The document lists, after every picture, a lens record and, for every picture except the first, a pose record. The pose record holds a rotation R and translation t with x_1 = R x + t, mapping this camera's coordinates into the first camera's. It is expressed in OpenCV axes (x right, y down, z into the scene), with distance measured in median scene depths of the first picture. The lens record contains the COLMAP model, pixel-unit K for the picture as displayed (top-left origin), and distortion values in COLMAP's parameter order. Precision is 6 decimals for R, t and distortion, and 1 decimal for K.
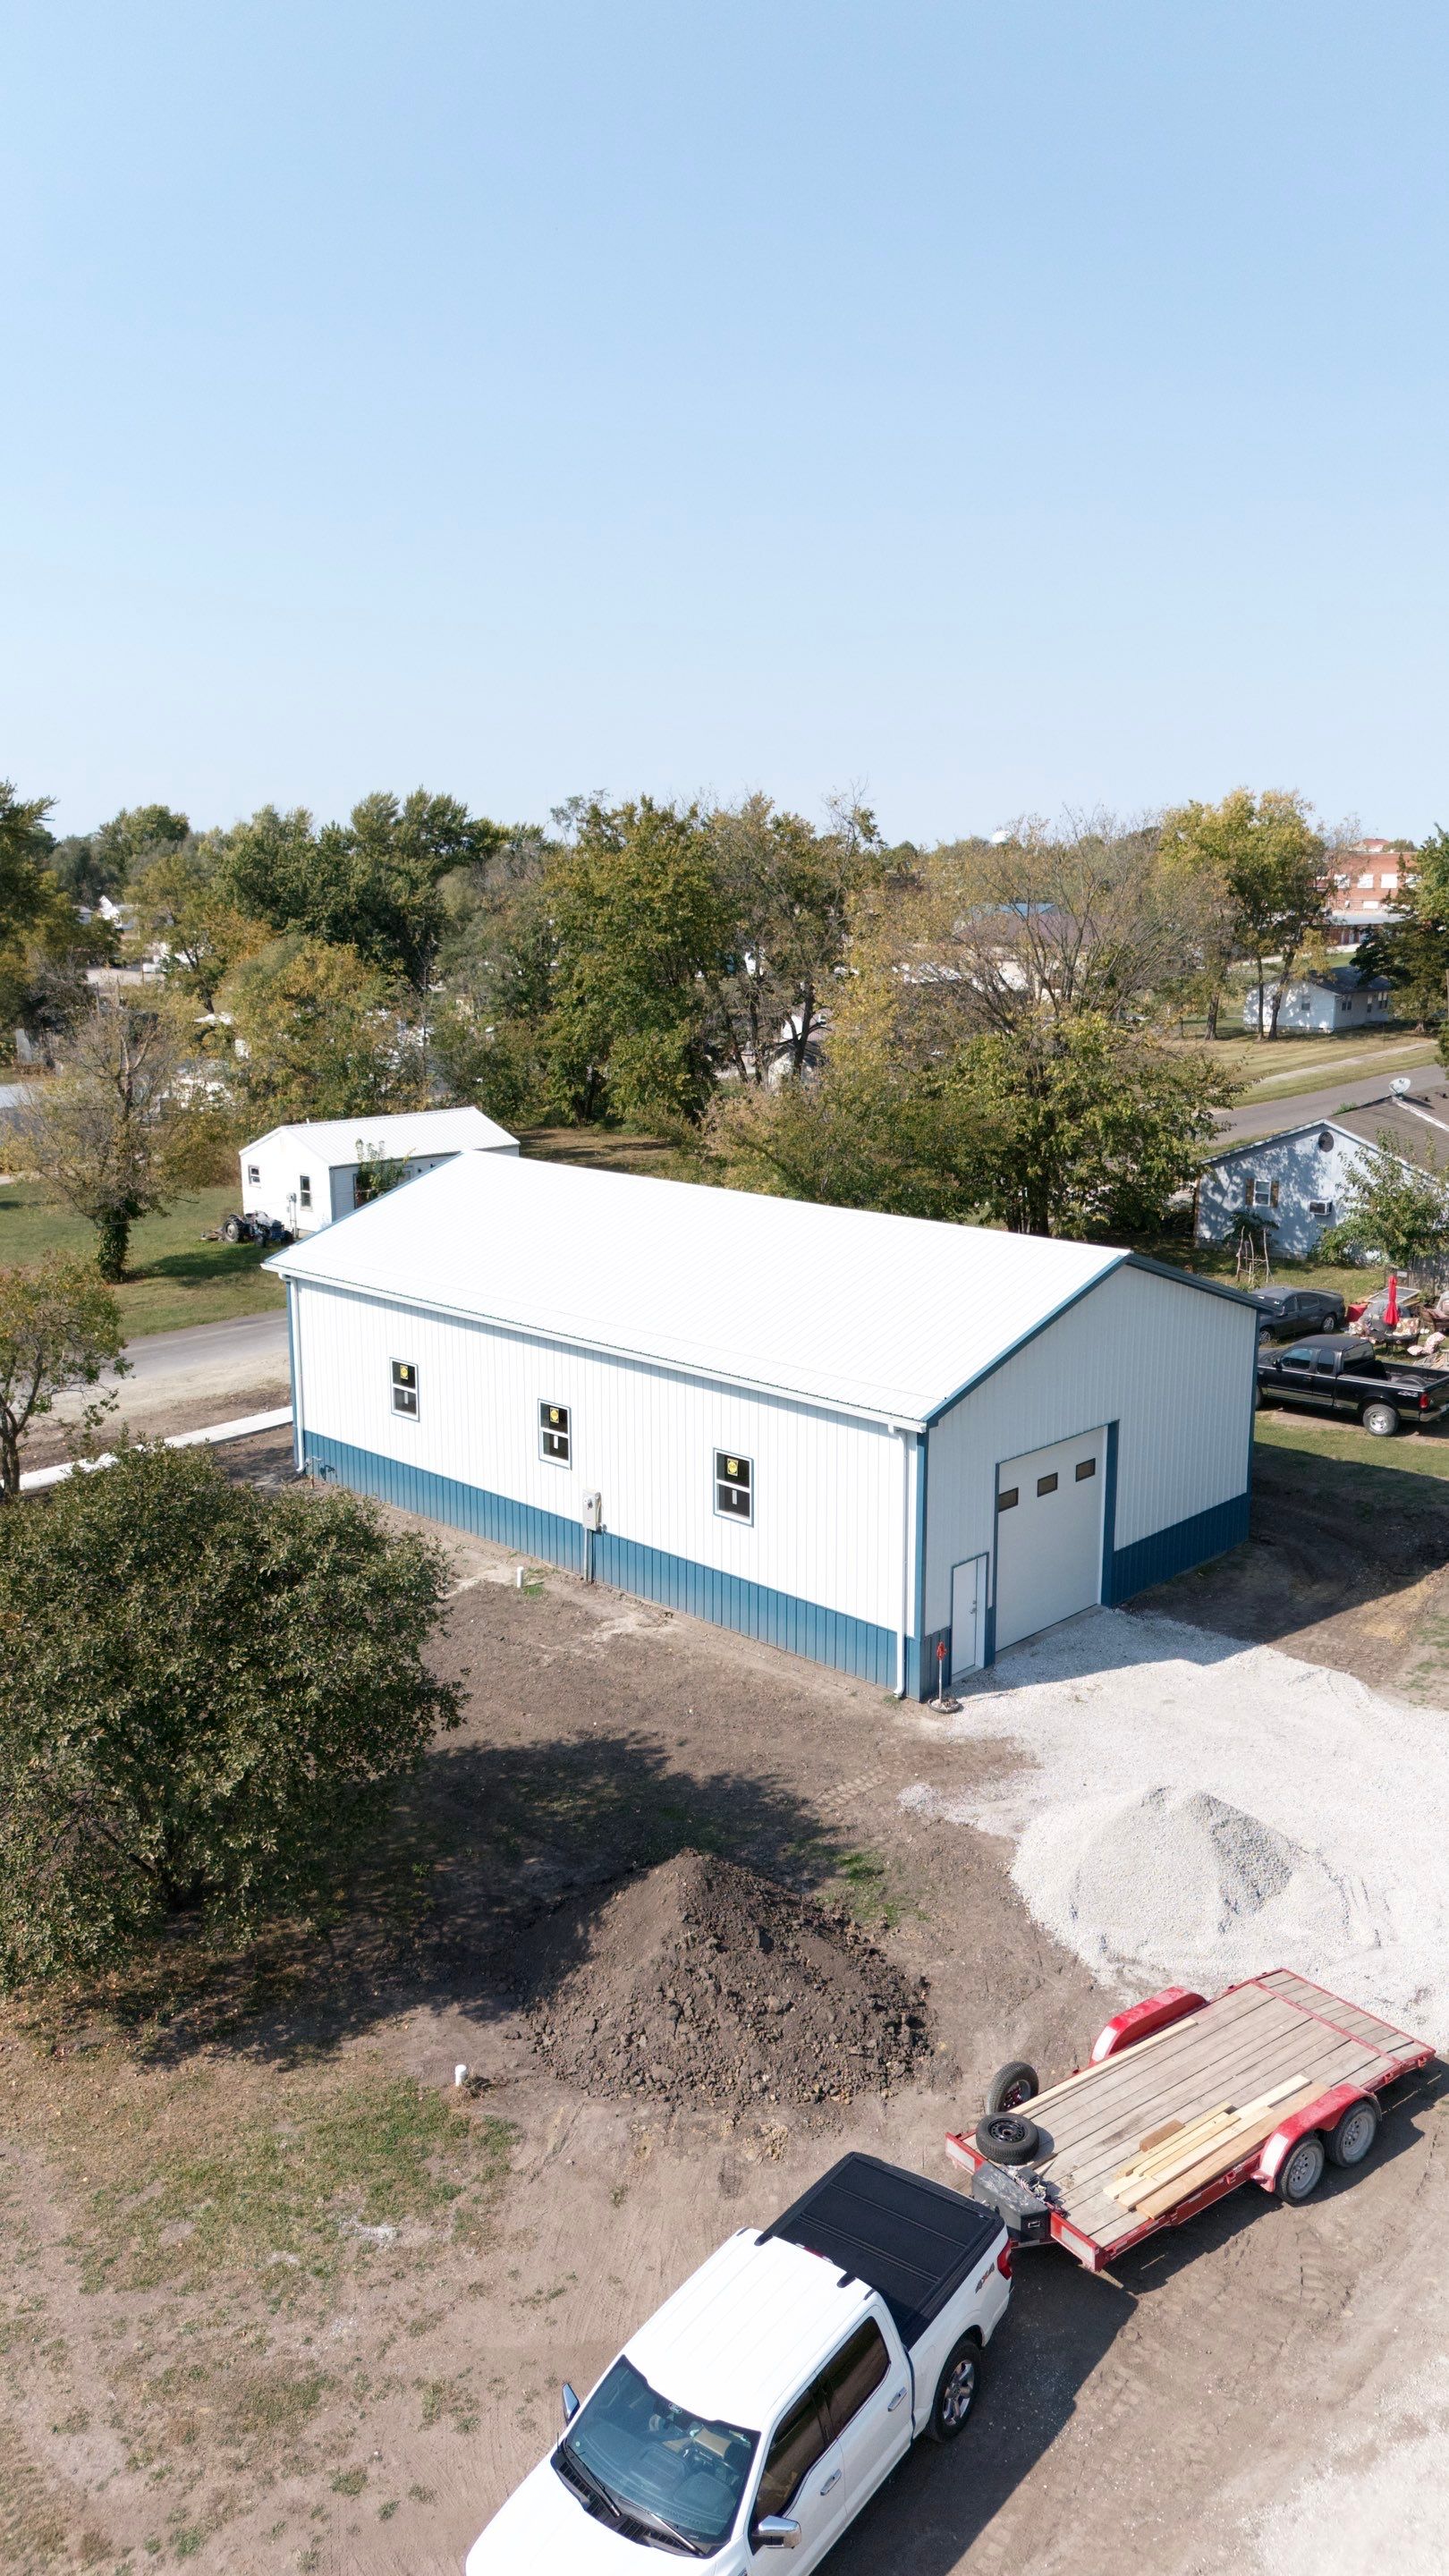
lens RADIAL K [[1884.1, 0, 724.8], [0, 1884.1, 1279.4], [0, 0, 1]] dist [0.038368, -0.014458]
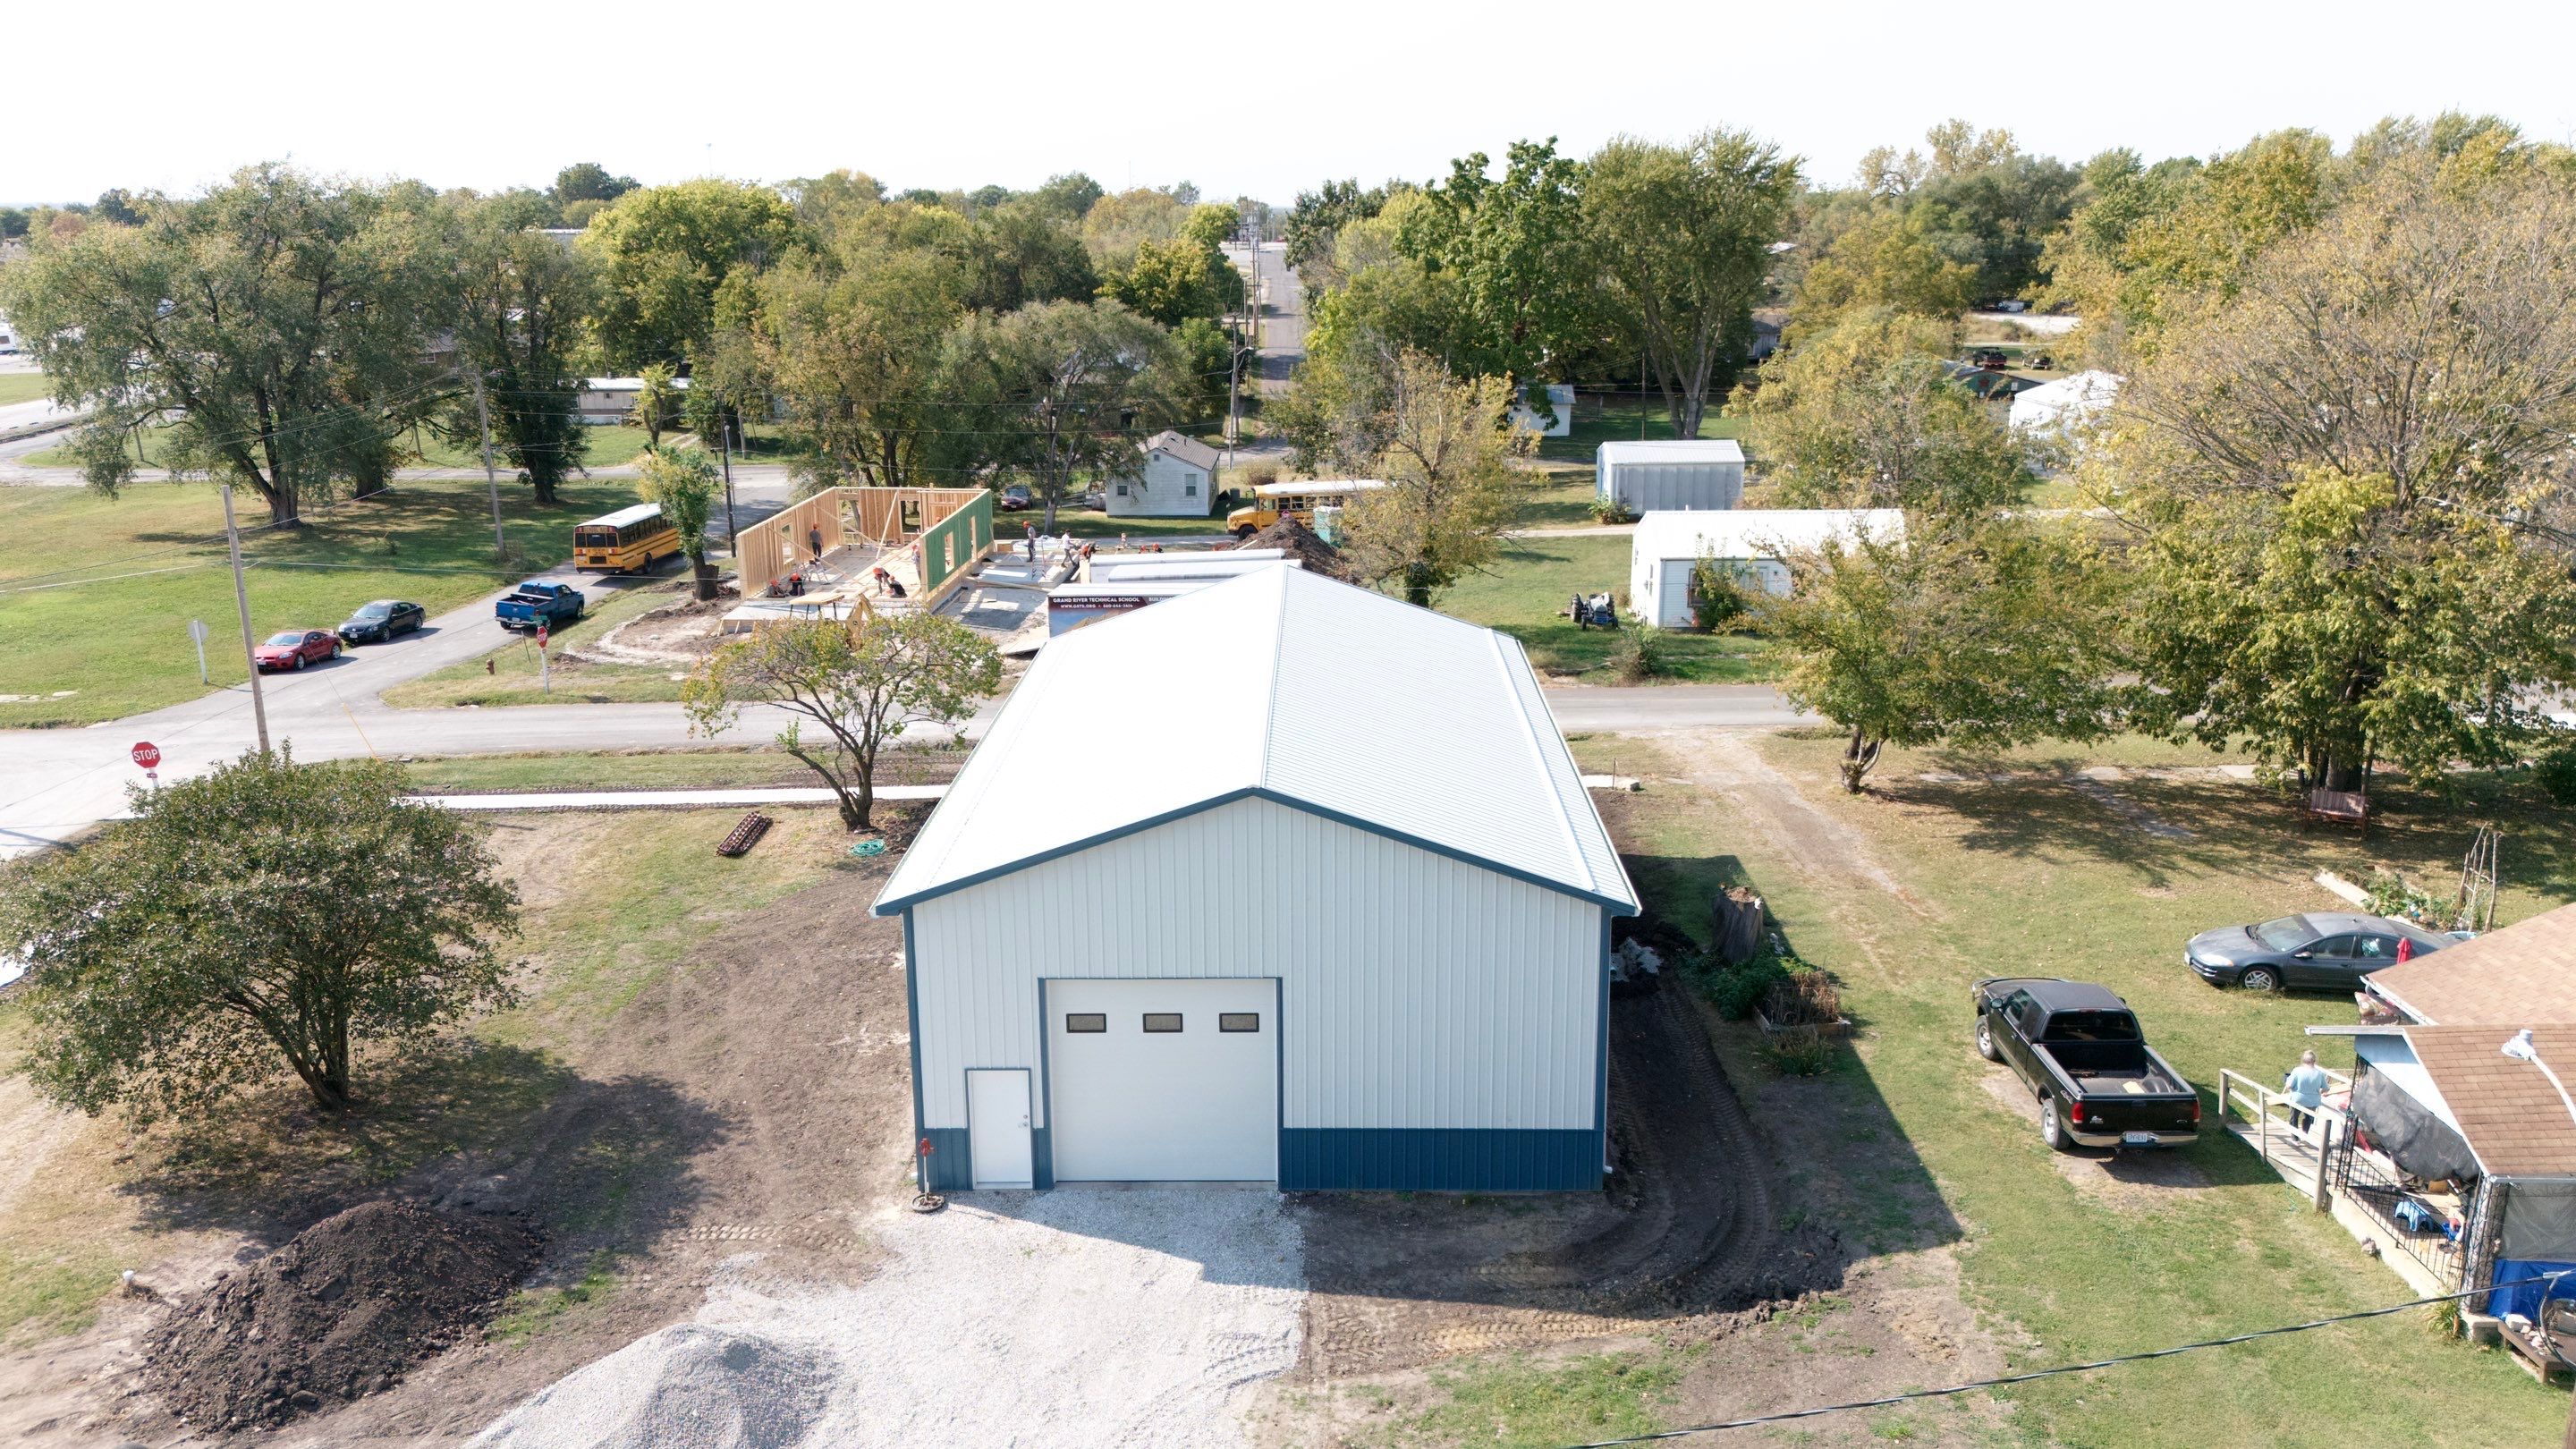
lens RADIAL K [[1884.1, 0, 1296.8], [0, 1884.1, 720.6], [0, 0, 1]] dist [0.038368, -0.014458]
pose [[0.680276, 0.185202, -0.709172, 0.829338], [-0.144238, 0.982457, 0.118209, -0.147039], [0.718623, 0.021874, 0.695055, 0.433903]]
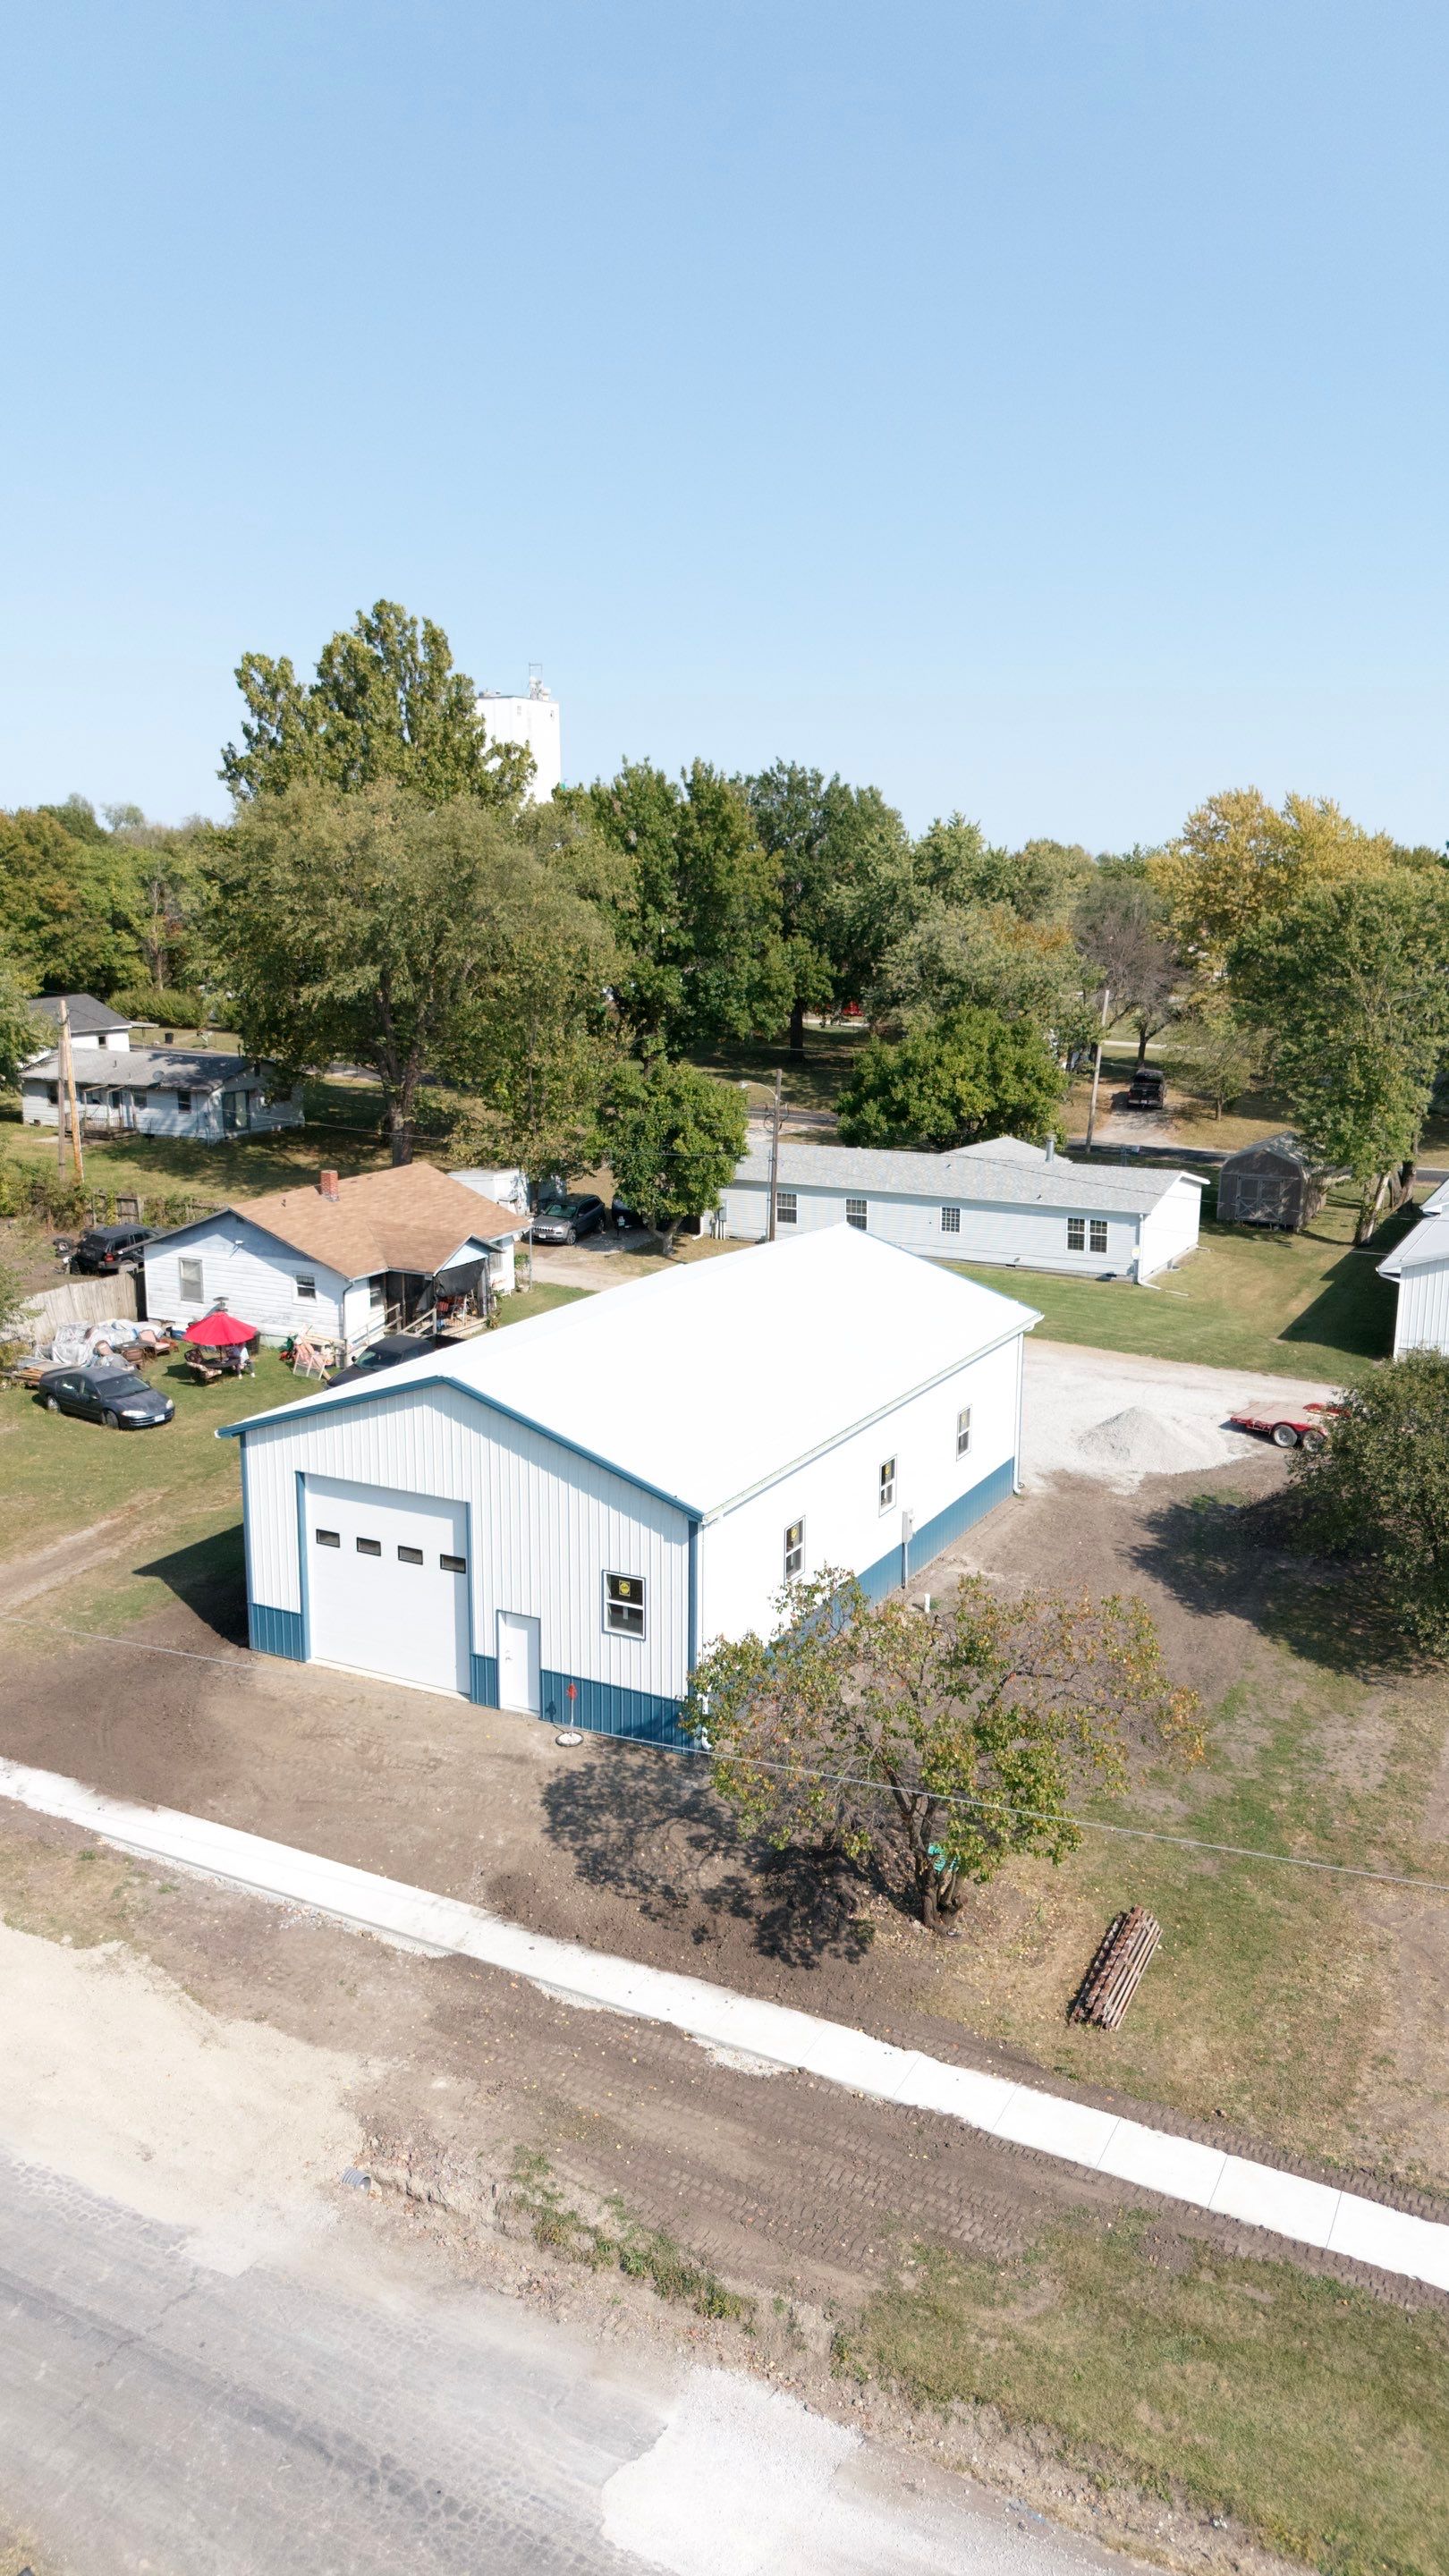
lens RADIAL K [[1884.1, 0, 720.5], [0, 1884.1, 1285.3], [0, 0, 1]] dist [0.038368, -0.014458]
pose [[-0.261009, -0.212401, 0.941679, -1.258692], [0.199094, 0.942677, 0.267809, -0.408668], [-0.944583, 0.257383, -0.203759, 1.445961]]
